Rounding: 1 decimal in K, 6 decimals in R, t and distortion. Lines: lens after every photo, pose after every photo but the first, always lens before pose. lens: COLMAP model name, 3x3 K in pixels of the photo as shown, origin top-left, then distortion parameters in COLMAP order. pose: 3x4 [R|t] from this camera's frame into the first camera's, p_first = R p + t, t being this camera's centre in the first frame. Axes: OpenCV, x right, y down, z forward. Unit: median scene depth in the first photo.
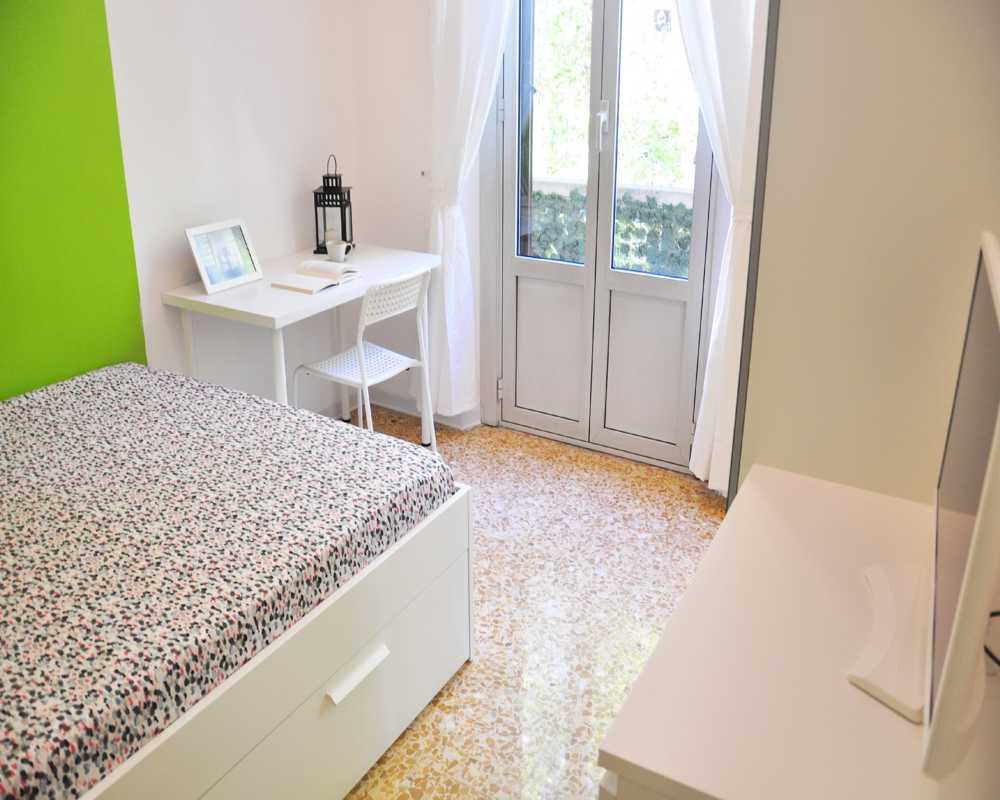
lens RADIAL K [[853.7, 0, 496.5], [0, 853.7, 440.4], [0, 0, 1]] dist [-0.135374, 0.141811]
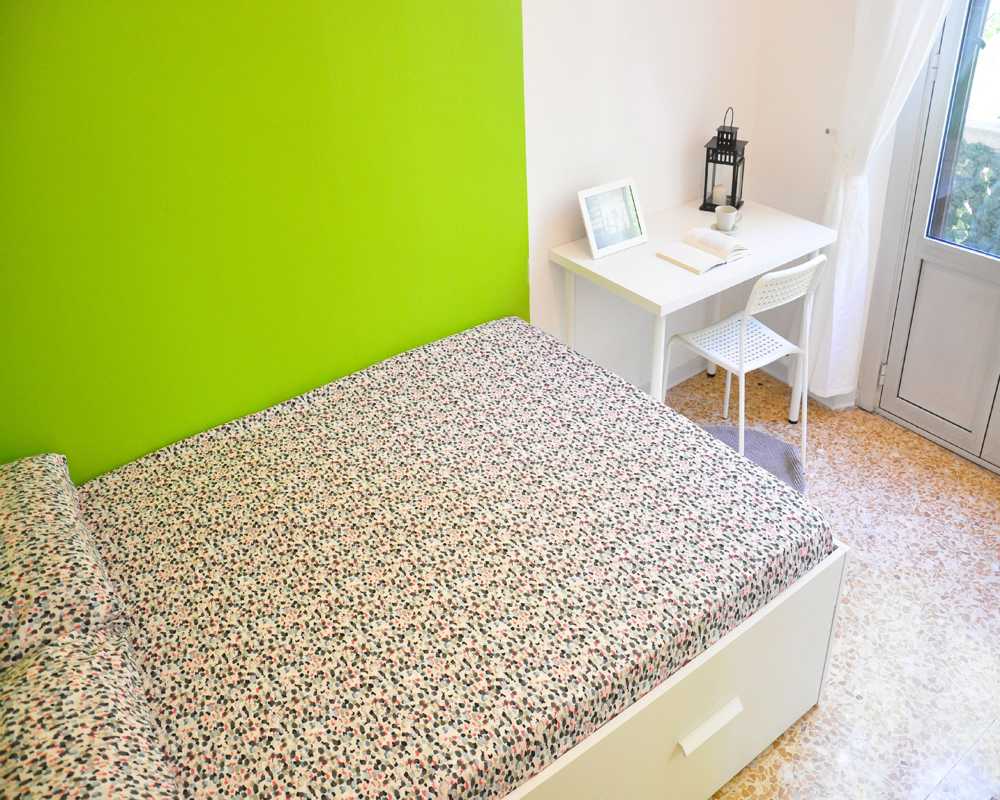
lens RADIAL K [[853.7, 0, 496.5], [0, 853.7, 440.4], [0, 0, 1]] dist [-0.135374, 0.141811]
pose [[0.914813, 0.145424, -0.376788, -0.050539], [-0.097356, 0.984817, 0.143724, -0.144816], [0.391968, -0.094798, 0.915082, -0.011299]]
